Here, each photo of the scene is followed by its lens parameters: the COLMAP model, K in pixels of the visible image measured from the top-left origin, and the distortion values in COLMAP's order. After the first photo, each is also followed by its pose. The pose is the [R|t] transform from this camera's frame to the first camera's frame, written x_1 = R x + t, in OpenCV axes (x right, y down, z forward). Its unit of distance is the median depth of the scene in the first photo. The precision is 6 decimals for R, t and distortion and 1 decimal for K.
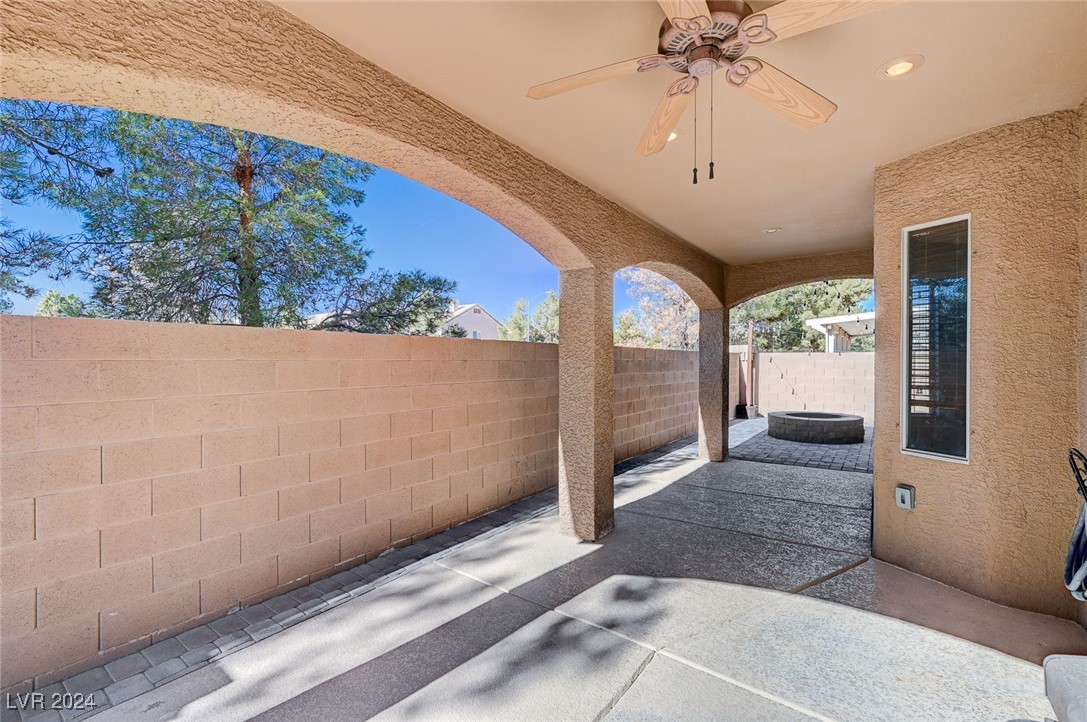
lens RADIAL K [[454.3, 0, 551.5], [0, 454.3, 361.6], [0, 0, 1]] dist [-0.012577, 0.000134]
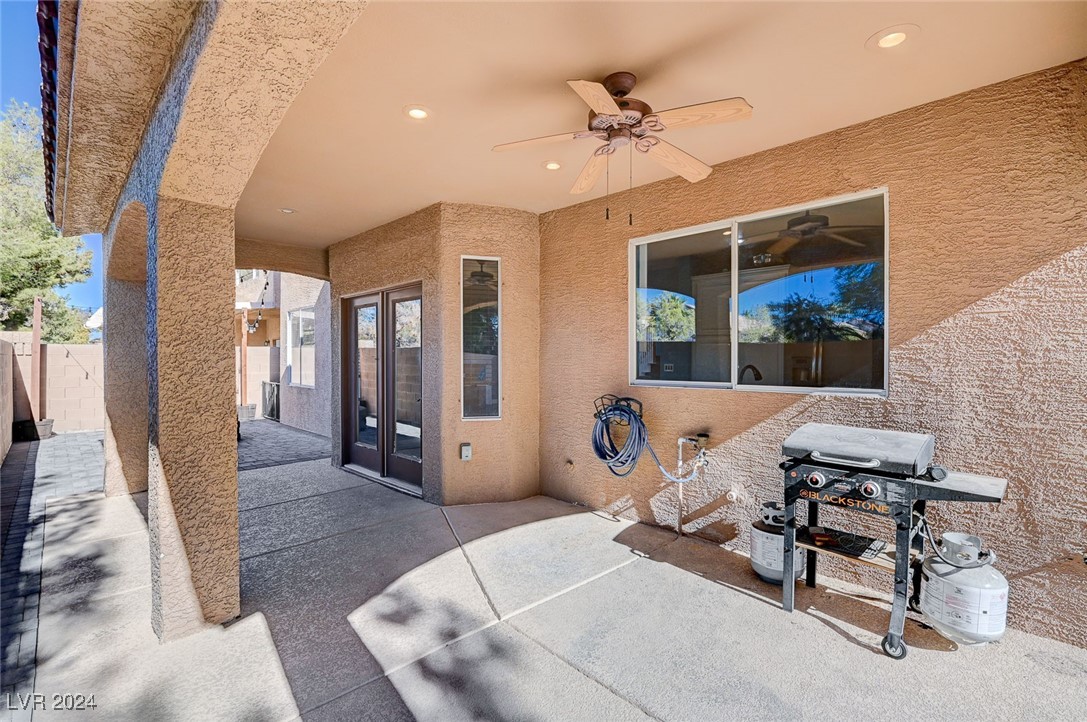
lens RADIAL K [[491.9, 0, 538.4], [0, 491.9, 360.3], [0, 0, 1]] dist [0.002712, 0.000391]
pose [[0.178797, -0.004389, 0.983876, -0.531880], [0.000577, 0.999990, 0.004356, 0.011320], [-0.983886, -0.000211, 0.178798, 0.417352]]
